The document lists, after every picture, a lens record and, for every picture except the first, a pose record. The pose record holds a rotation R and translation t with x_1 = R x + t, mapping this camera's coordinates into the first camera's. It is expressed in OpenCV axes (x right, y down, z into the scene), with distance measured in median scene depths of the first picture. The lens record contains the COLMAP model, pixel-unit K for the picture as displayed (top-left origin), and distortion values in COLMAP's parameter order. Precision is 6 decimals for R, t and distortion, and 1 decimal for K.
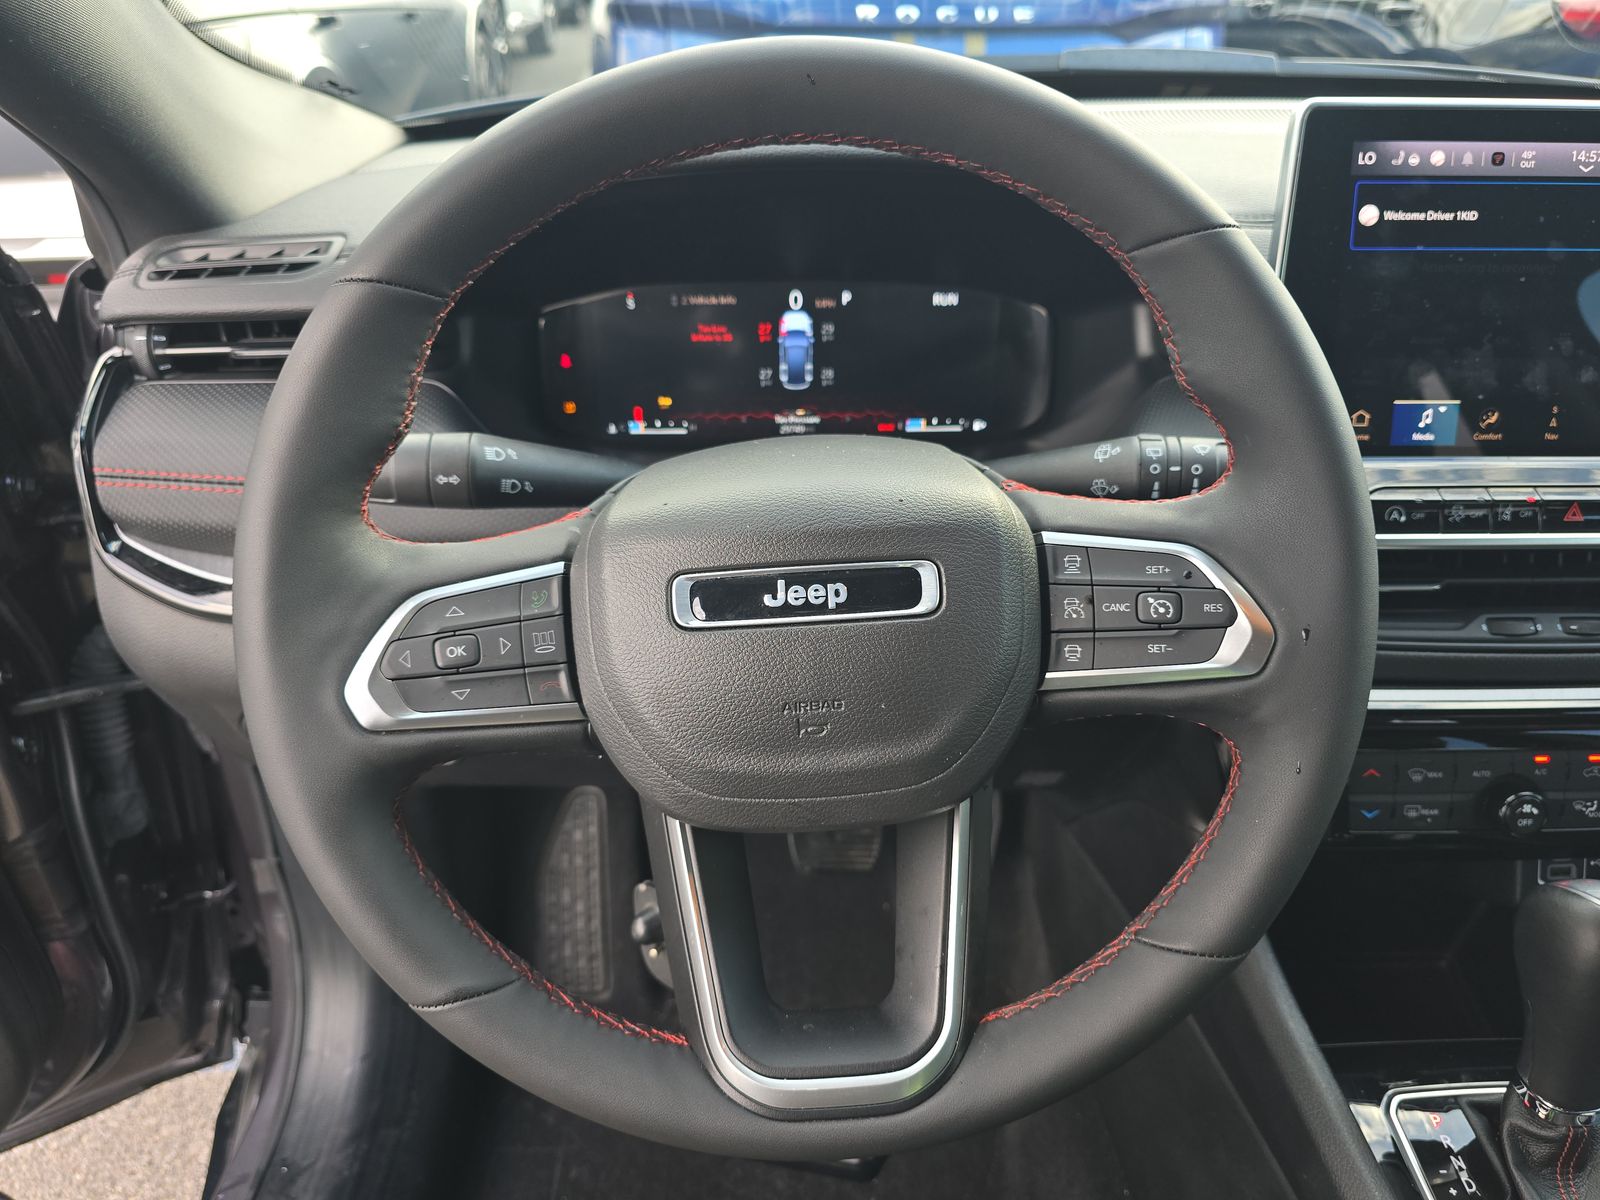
lens RADIAL K [[1051.5, 0, 796.6], [0, 1051.5, 604.0], [0, 0, 1]] dist [0.043064, -0.041631]
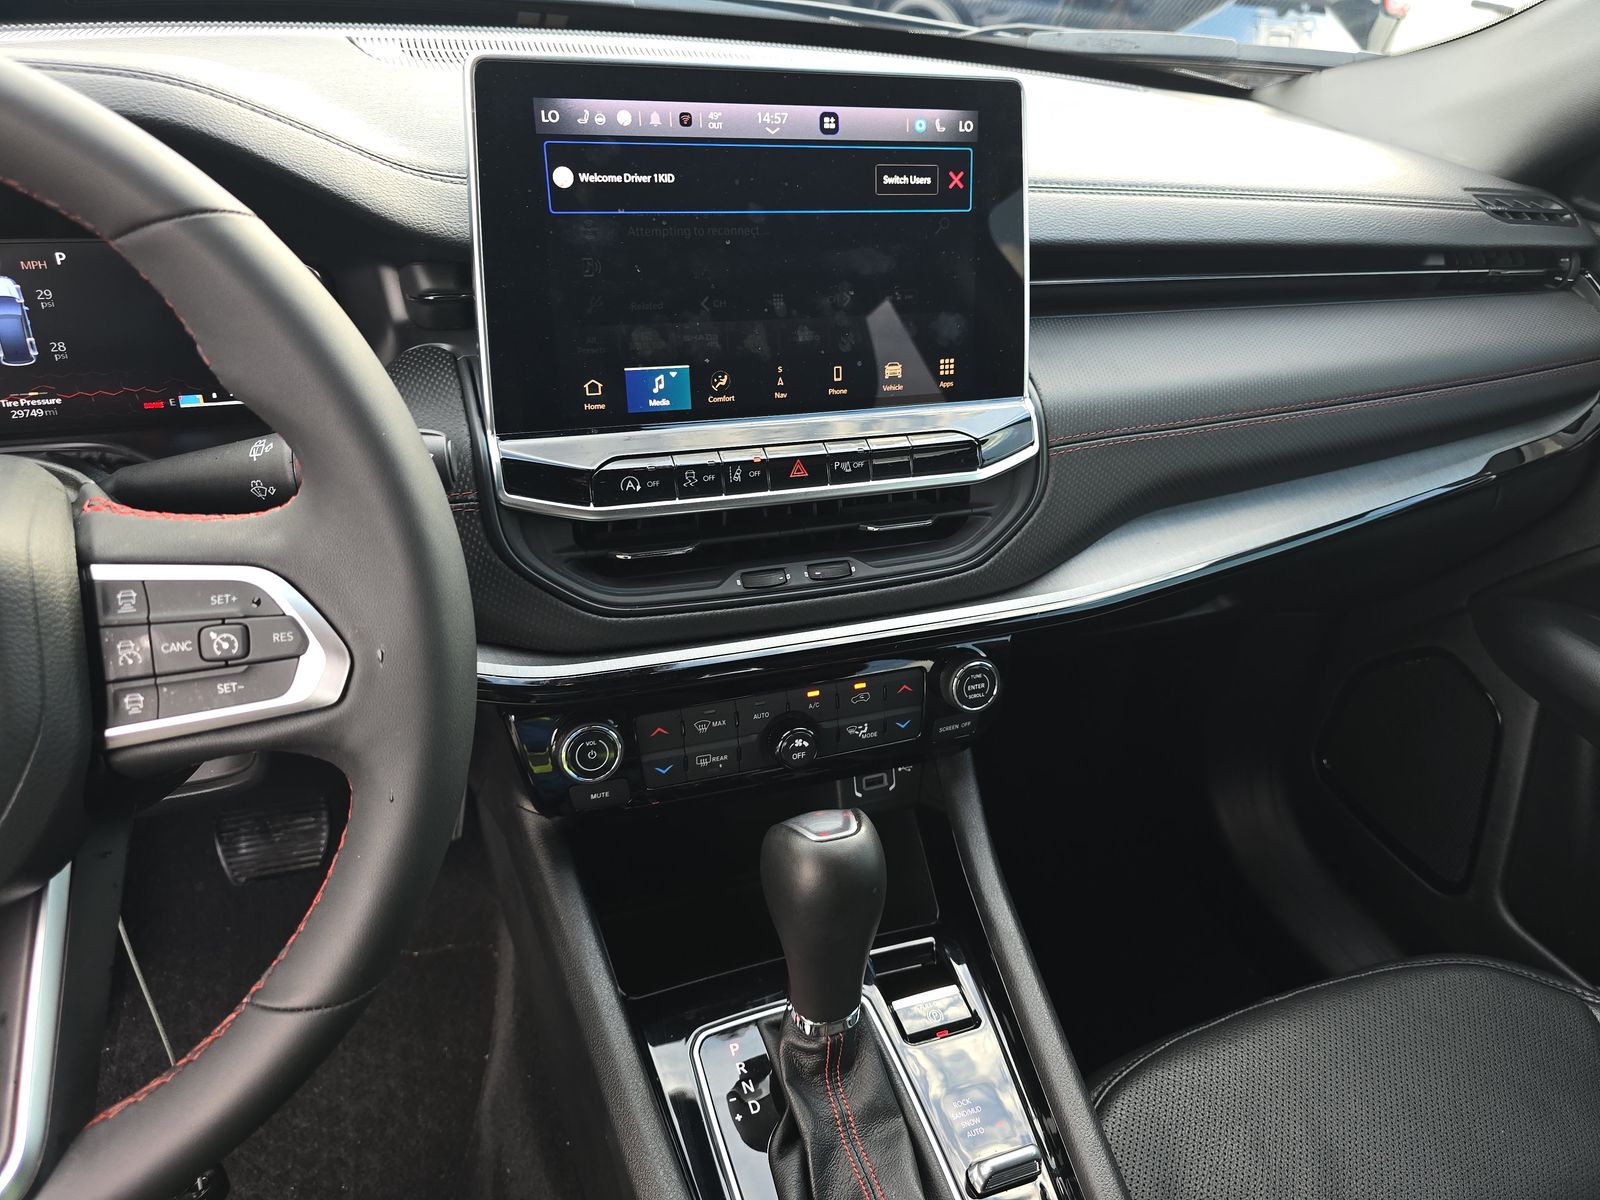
lens RADIAL K [[1051.5, 0, 751.6], [0, 1051.5, 605.5], [0, 0, 1]] dist [0.043064, -0.041631]
pose [[0.948065, -0.114904, 0.296598, 0.356652], [0.092657, 0.991797, 0.088056, -0.046273], [-0.304283, -0.056001, 0.950934, 0.009114]]
